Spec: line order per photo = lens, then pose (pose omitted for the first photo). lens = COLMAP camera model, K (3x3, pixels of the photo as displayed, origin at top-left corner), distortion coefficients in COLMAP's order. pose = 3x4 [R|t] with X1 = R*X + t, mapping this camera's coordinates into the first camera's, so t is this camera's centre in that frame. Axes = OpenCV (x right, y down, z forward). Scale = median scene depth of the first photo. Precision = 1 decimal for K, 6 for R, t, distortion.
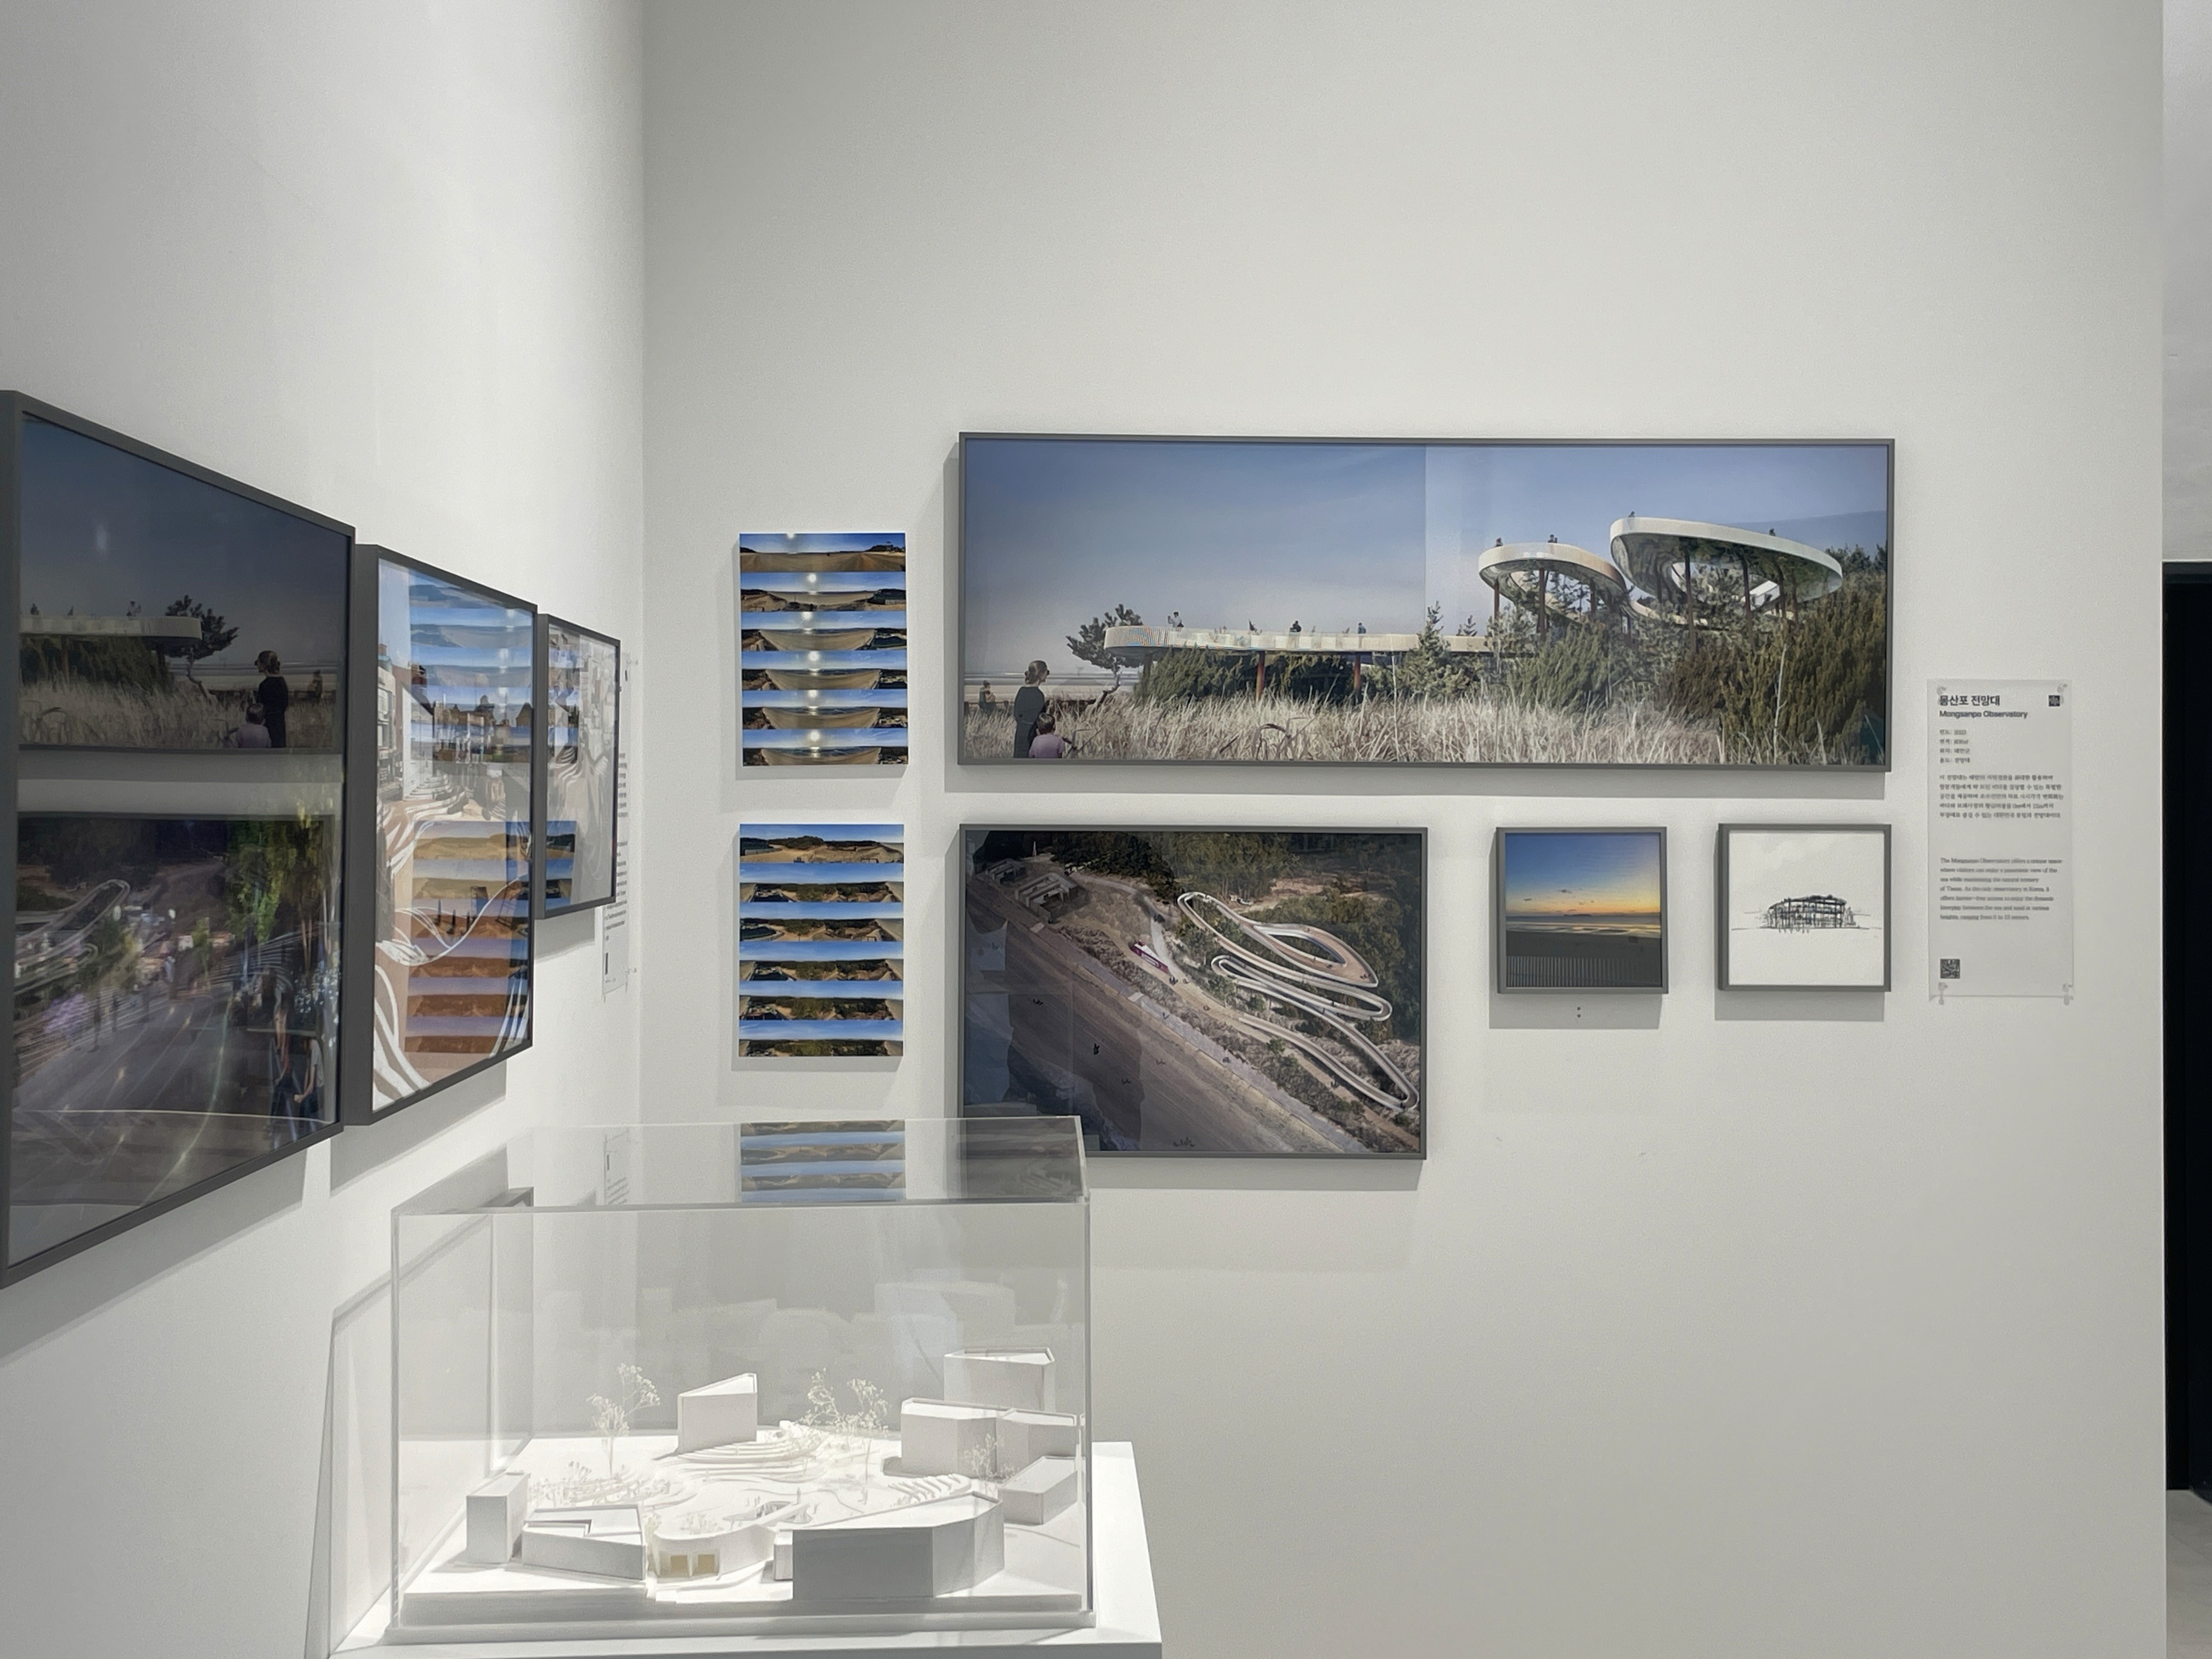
lens RADIAL K [[2579.4, 0, 1104.4], [0, 2579.4, 825.4], [0, 0, 1]] dist [0.034207, 0.000000]
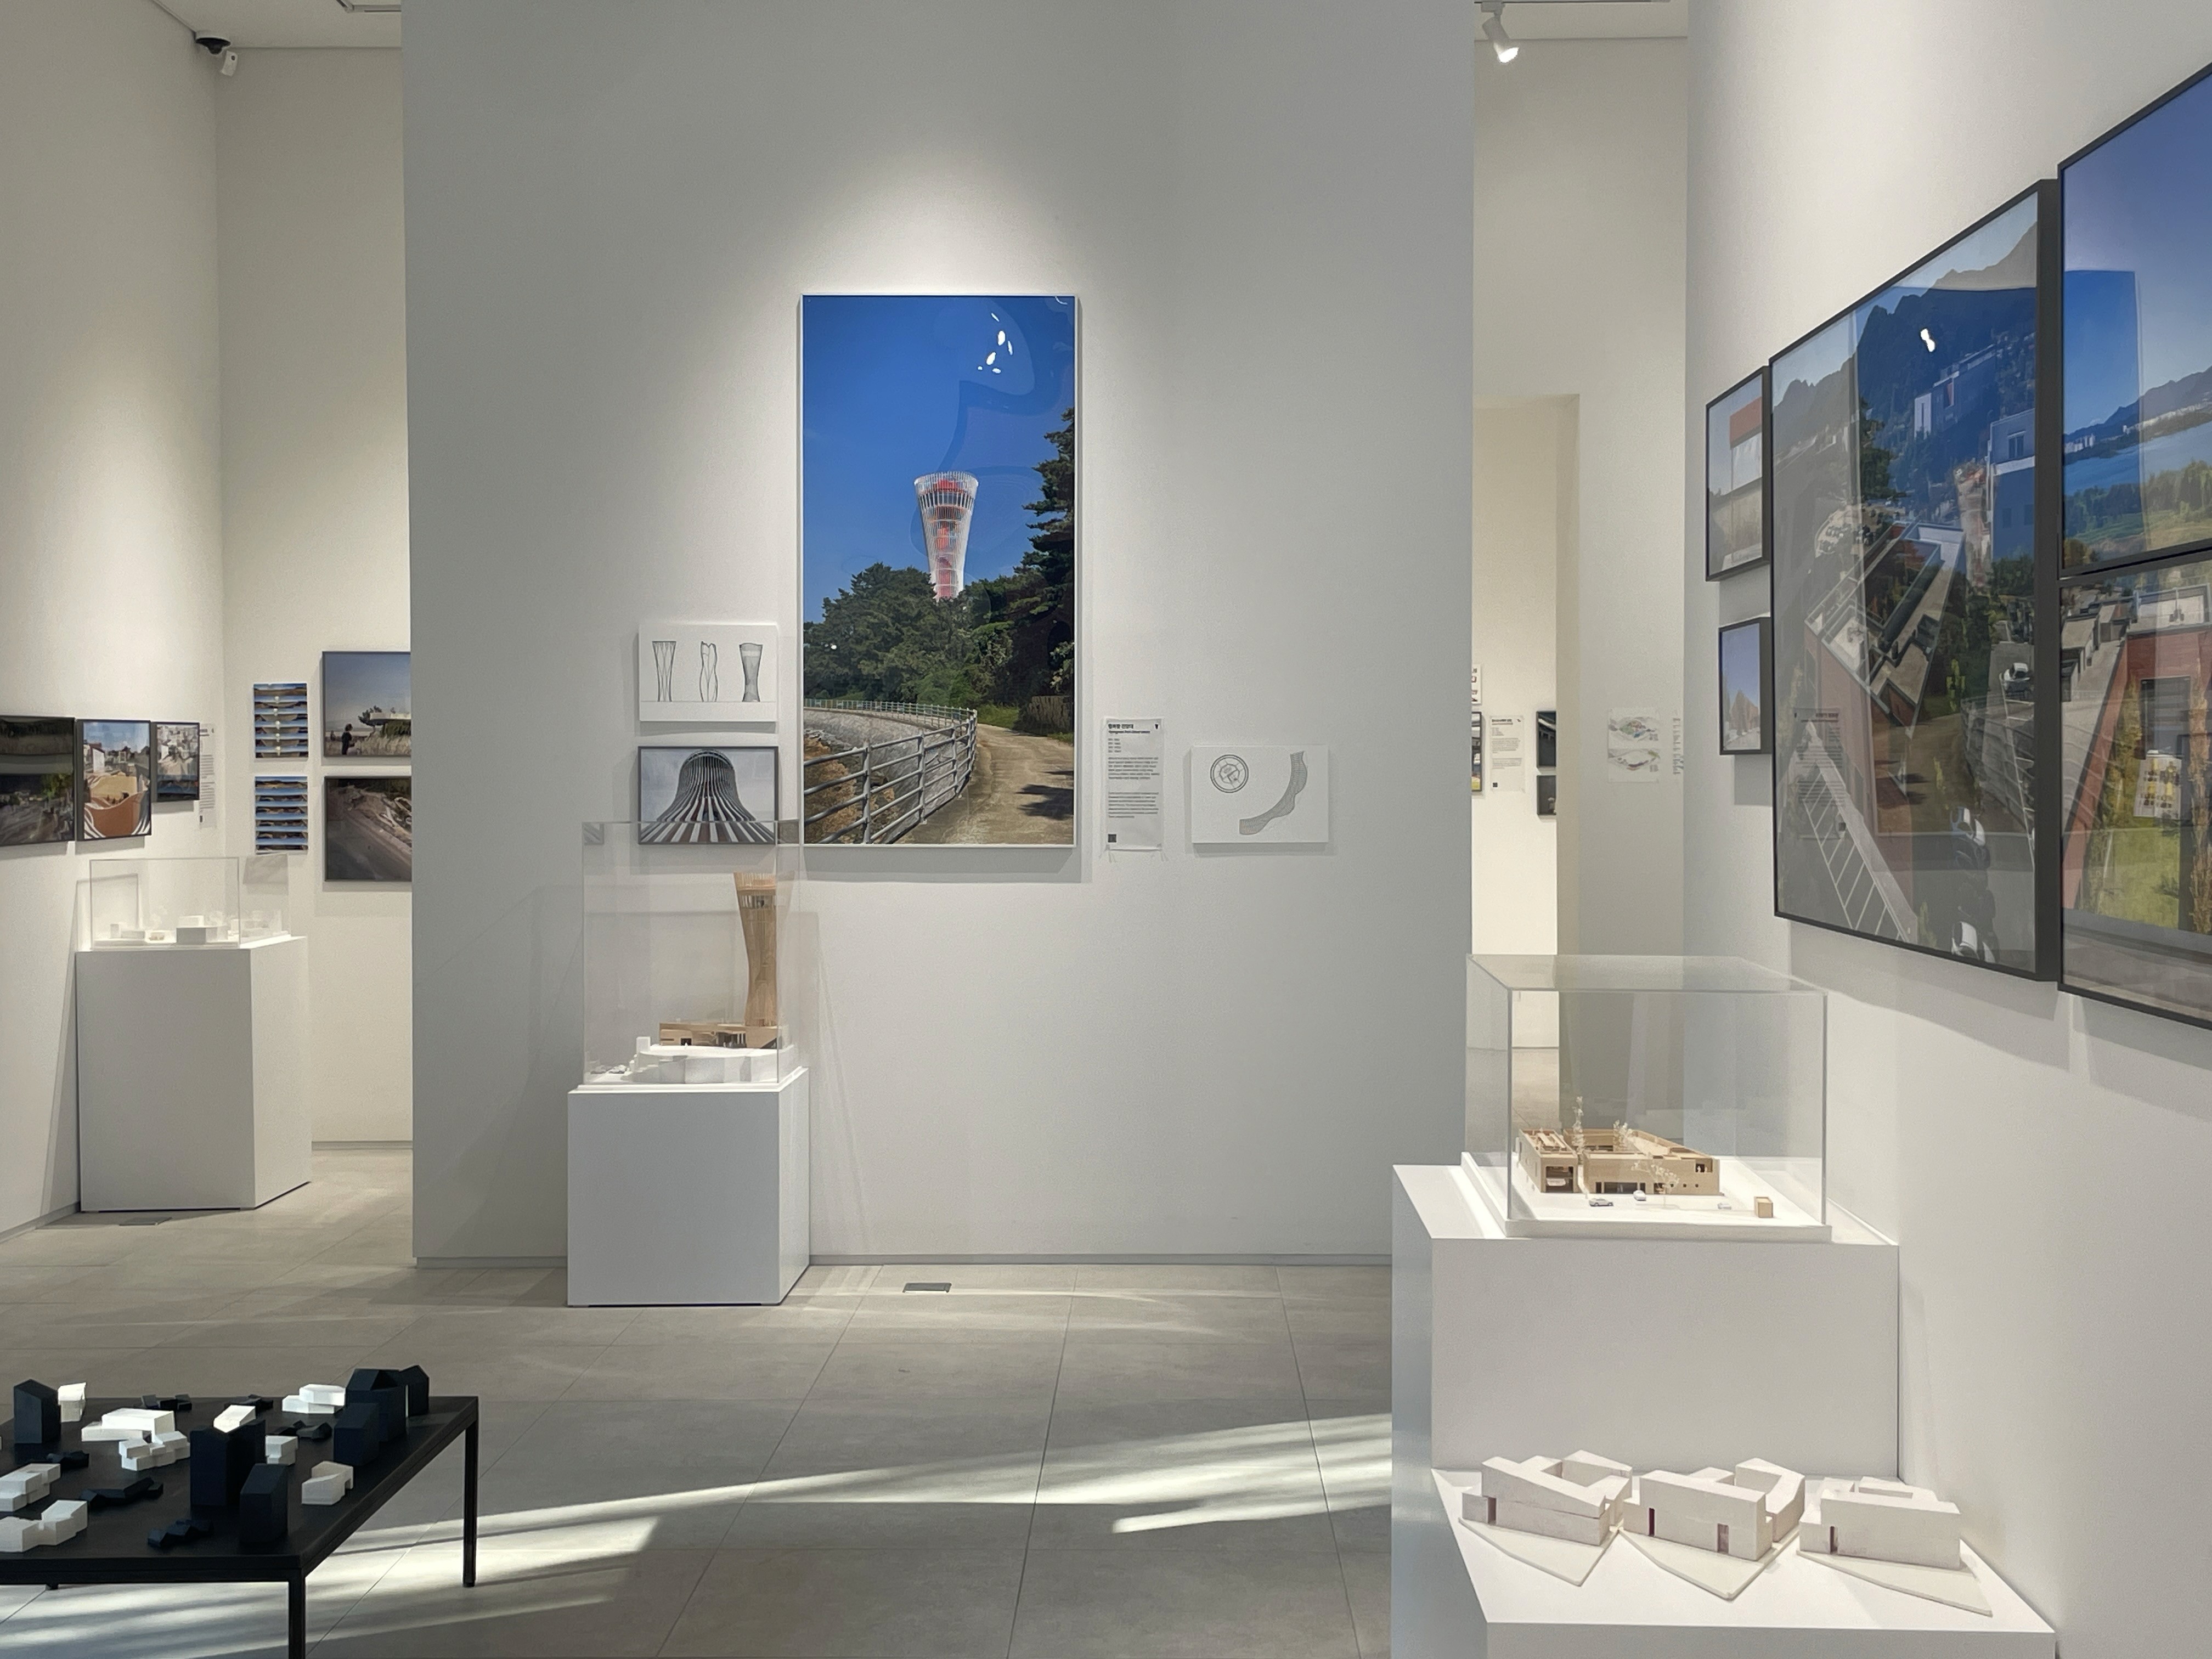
lens RADIAL K [[2579.4, 0, 1108.4], [0, 2579.4, 830.3], [0, 0, 1]] dist [0.034207, 0.000000]
pose [[0.999177, -0.006805, -0.039998, 1.022137], [0.007744, 0.999697, 0.023370, -0.000794], [0.039827, -0.023660, 0.998926, -2.109267]]
